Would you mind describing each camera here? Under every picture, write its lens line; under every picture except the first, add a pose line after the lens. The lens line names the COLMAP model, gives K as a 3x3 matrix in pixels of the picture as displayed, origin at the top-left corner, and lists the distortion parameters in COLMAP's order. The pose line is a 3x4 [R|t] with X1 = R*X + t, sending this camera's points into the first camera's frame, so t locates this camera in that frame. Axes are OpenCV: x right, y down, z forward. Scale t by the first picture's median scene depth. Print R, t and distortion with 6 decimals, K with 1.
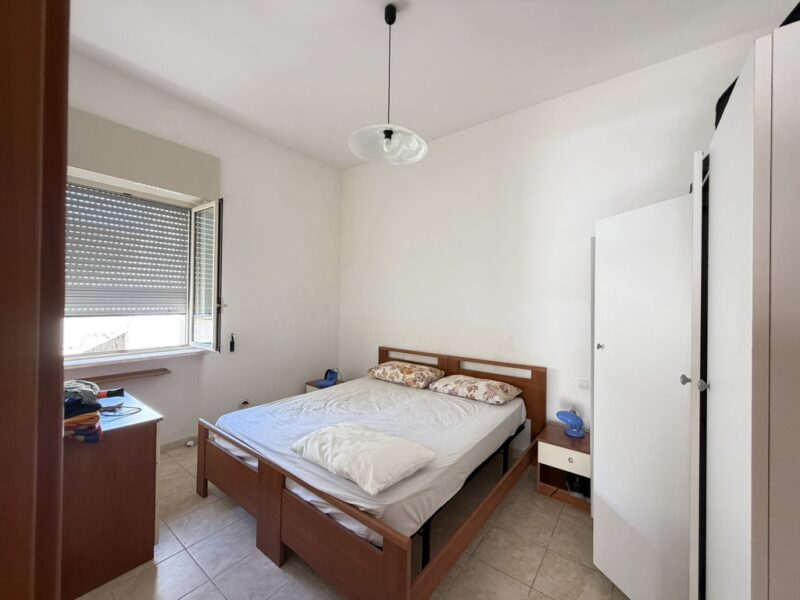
lens RADIAL K [[317.3, 0, 398.8], [0, 317.3, 299.8], [0, 0, 1]] dist [0.002057, -0.000077]
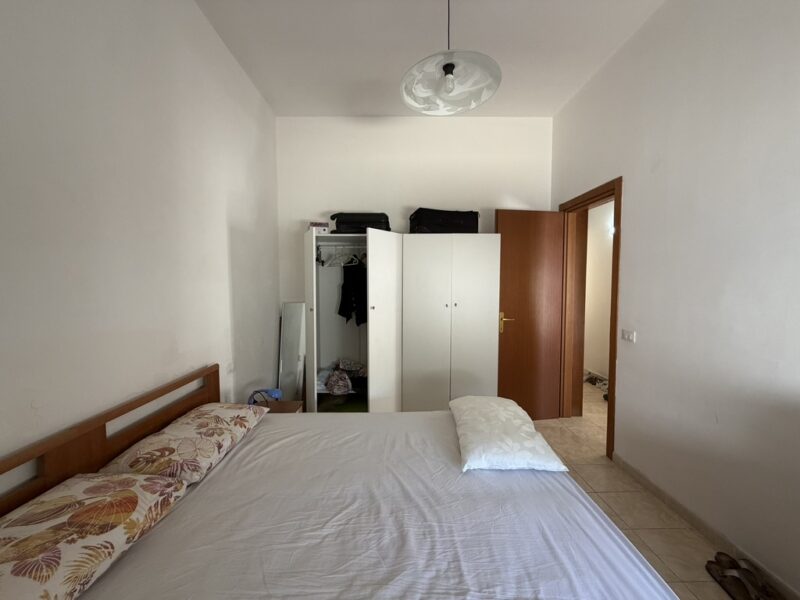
lens RADIAL K [[317.3, 0, 398.4], [0, 317.3, 299.4], [0, 0, 1]] dist [0.002057, -0.000077]
pose [[-0.616315, -0.042272, 0.786364, -0.445649], [-0.006758, 0.998805, 0.048395, 0.011183], [-0.787470, 0.024513, -0.615865, 1.169095]]
